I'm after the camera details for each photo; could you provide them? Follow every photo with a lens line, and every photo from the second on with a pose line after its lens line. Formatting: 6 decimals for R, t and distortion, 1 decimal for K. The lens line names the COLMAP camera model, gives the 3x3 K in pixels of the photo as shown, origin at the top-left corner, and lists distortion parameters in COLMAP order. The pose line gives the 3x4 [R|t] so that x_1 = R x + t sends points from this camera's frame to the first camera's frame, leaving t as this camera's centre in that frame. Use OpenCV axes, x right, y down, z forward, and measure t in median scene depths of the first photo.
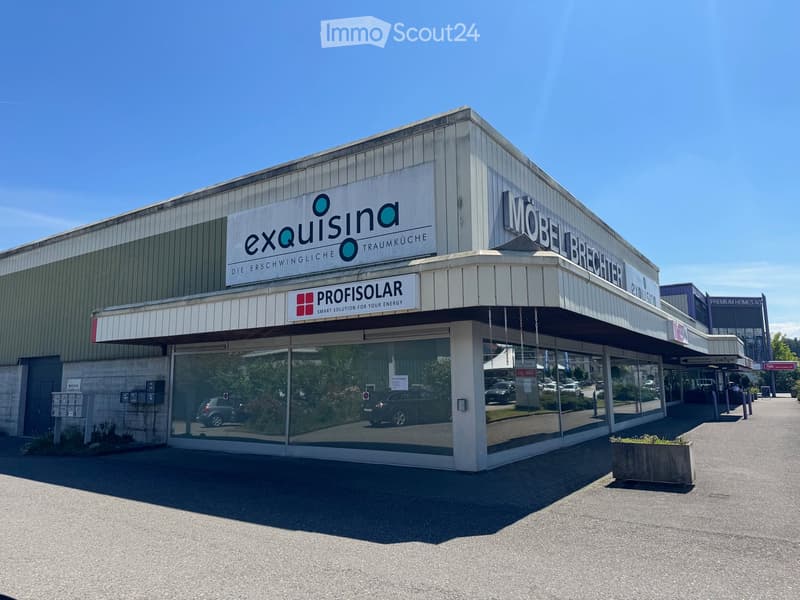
lens RADIAL K [[580.6, 0, 398.4], [0, 580.6, 300.4], [0, 0, 1]] dist [0.010139, -0.013089]
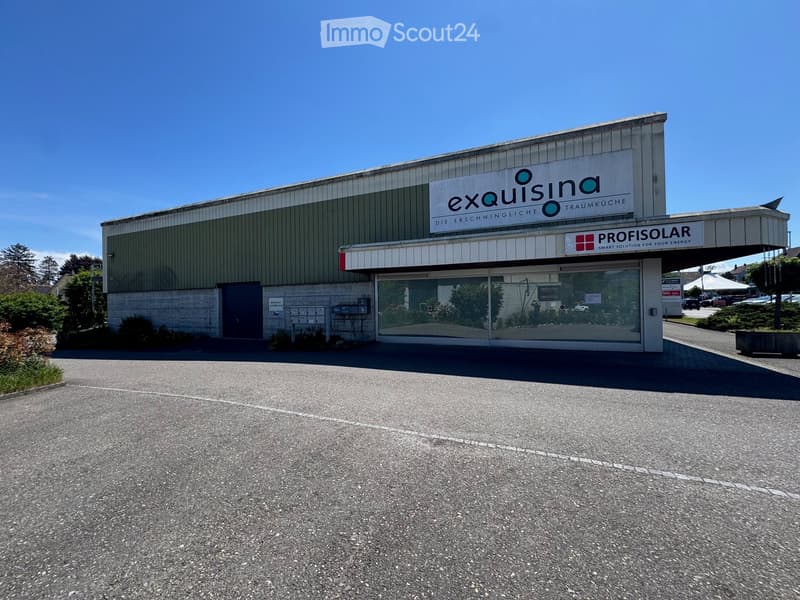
lens RADIAL K [[317.6, 0, 402.5], [0, 317.6, 297.1], [0, 0, 1]] dist [-0.007241, -0.000896]
pose [[0.978300, -0.005094, 0.207128, -0.580662], [-0.021776, 0.991633, 0.127236, 0.038366], [-0.206044, -0.128986, 0.970005, 0.250846]]
